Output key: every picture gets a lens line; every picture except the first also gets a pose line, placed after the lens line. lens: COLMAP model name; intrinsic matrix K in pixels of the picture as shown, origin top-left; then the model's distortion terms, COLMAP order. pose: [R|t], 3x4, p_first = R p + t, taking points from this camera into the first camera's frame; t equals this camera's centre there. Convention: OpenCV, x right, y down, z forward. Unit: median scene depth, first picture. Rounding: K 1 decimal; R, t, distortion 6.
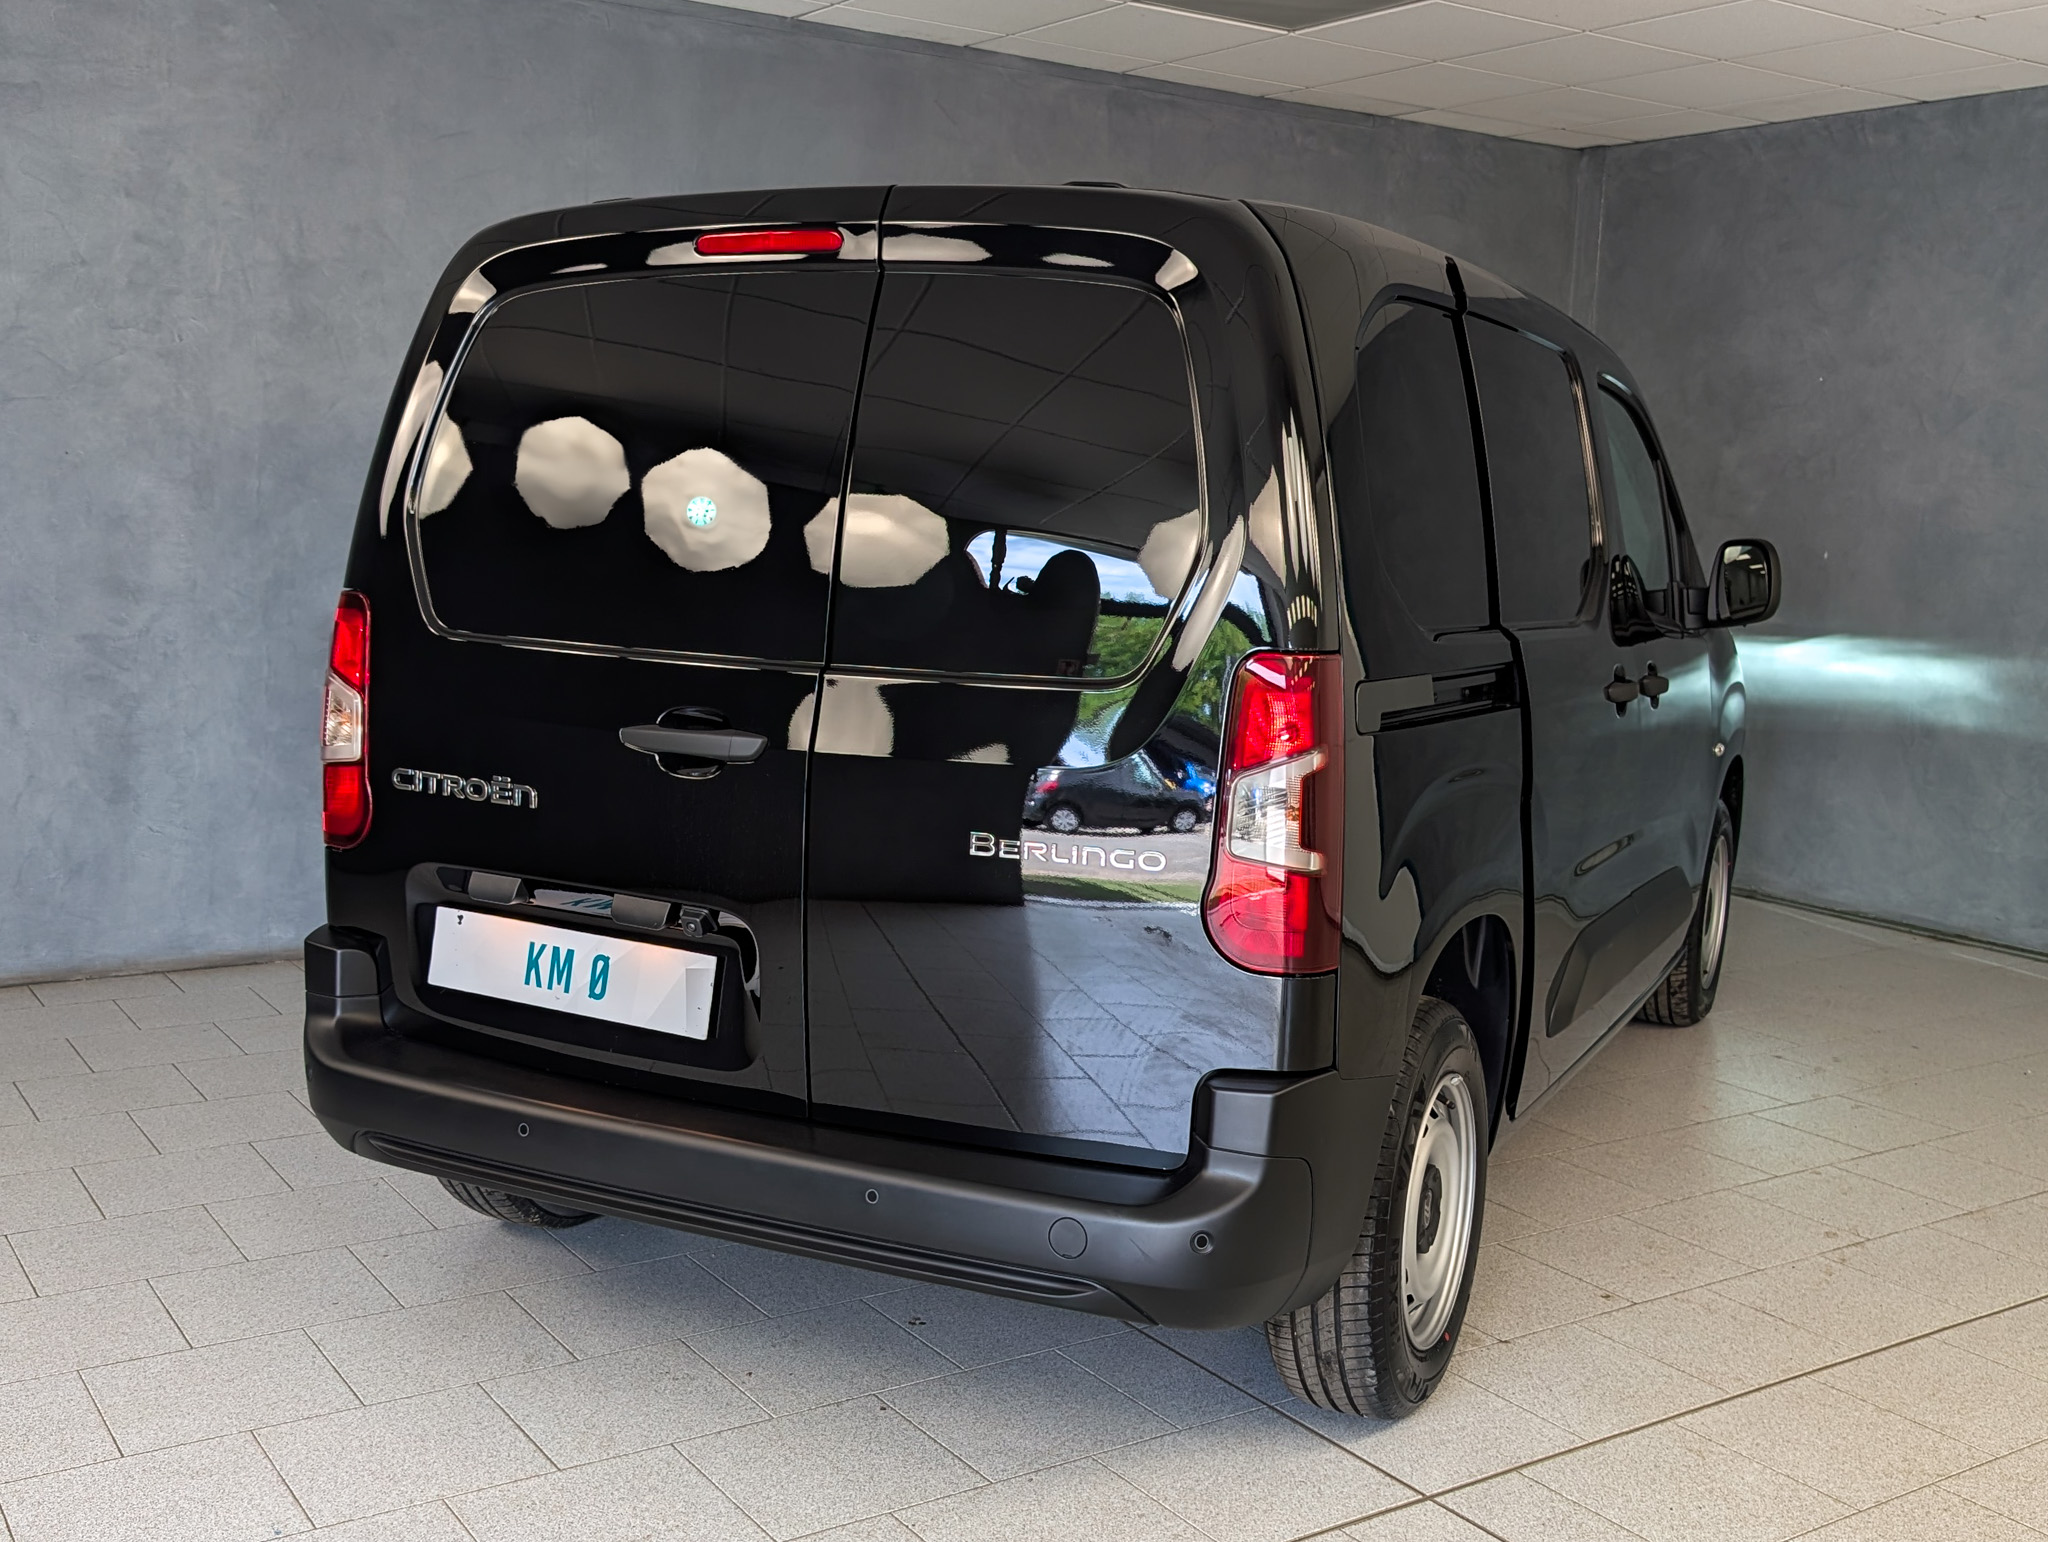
lens RADIAL K [[1595.7, 0, 1141.7], [0, 1595.7, 826.9], [0, 0, 1]] dist [-0.022138, 0.008245]
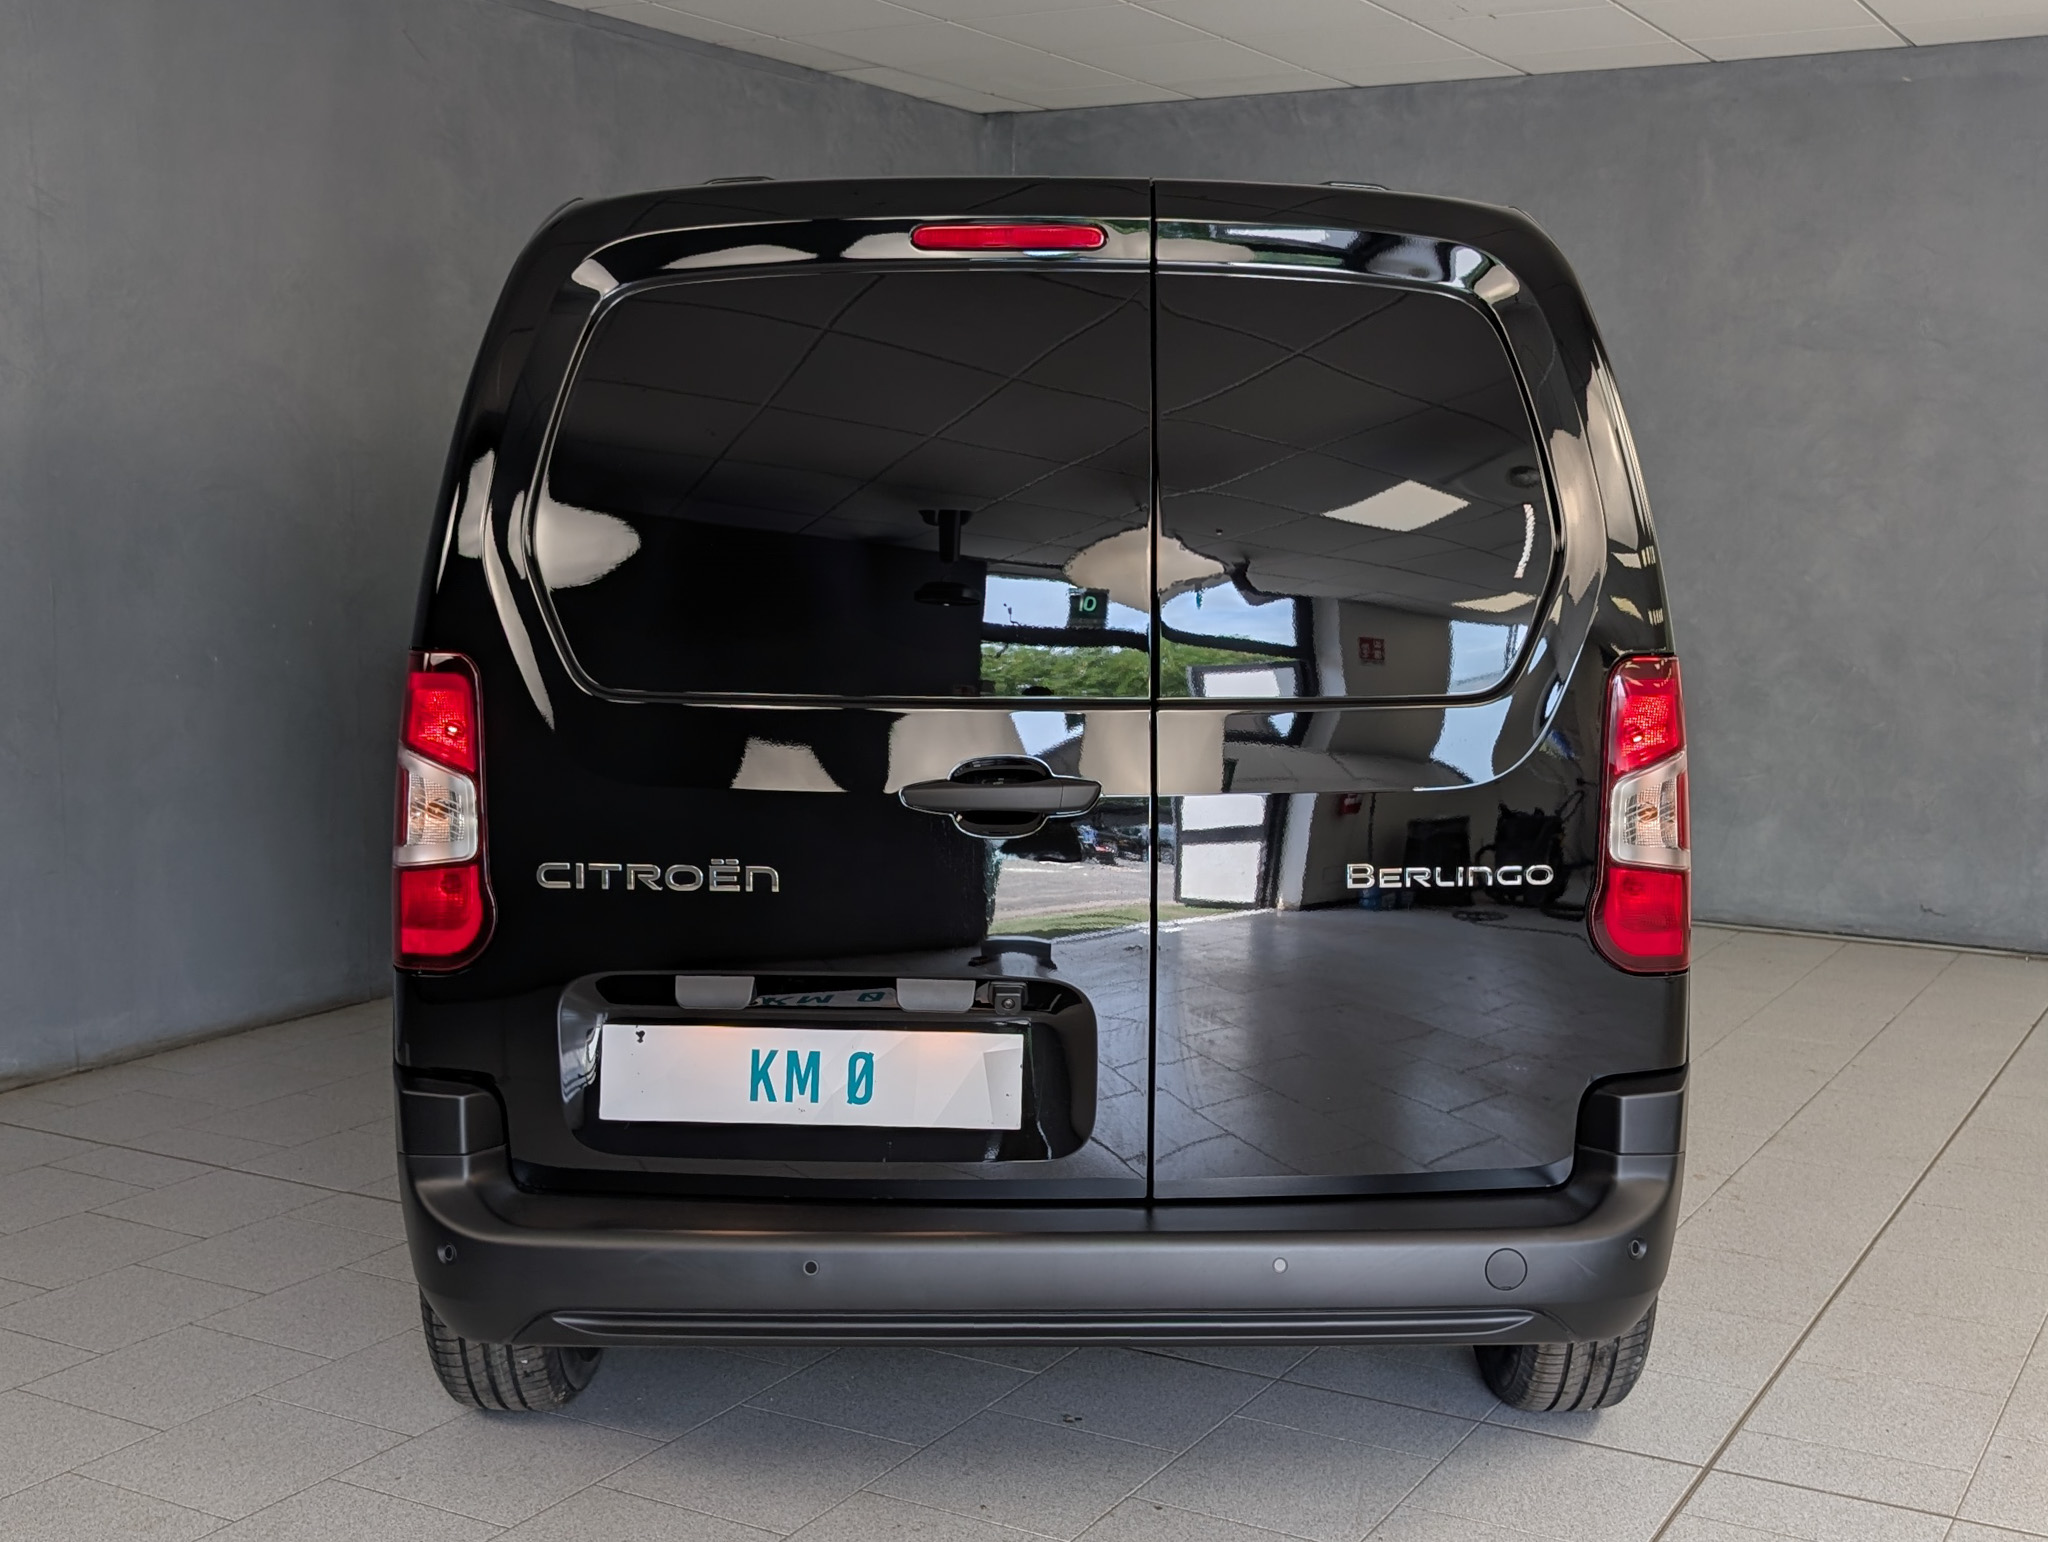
lens RADIAL K [[1618.1, 0, 1024.0], [0, 1618.1, 771.0], [0, 0, 1]] dist [0.043714, 0.005079]
pose [[0.932263, -0.093784, 0.349414, -0.543810], [0.097606, 0.995203, 0.006695, -0.068322], [-0.348365, 0.027863, 0.936945, 0.135304]]
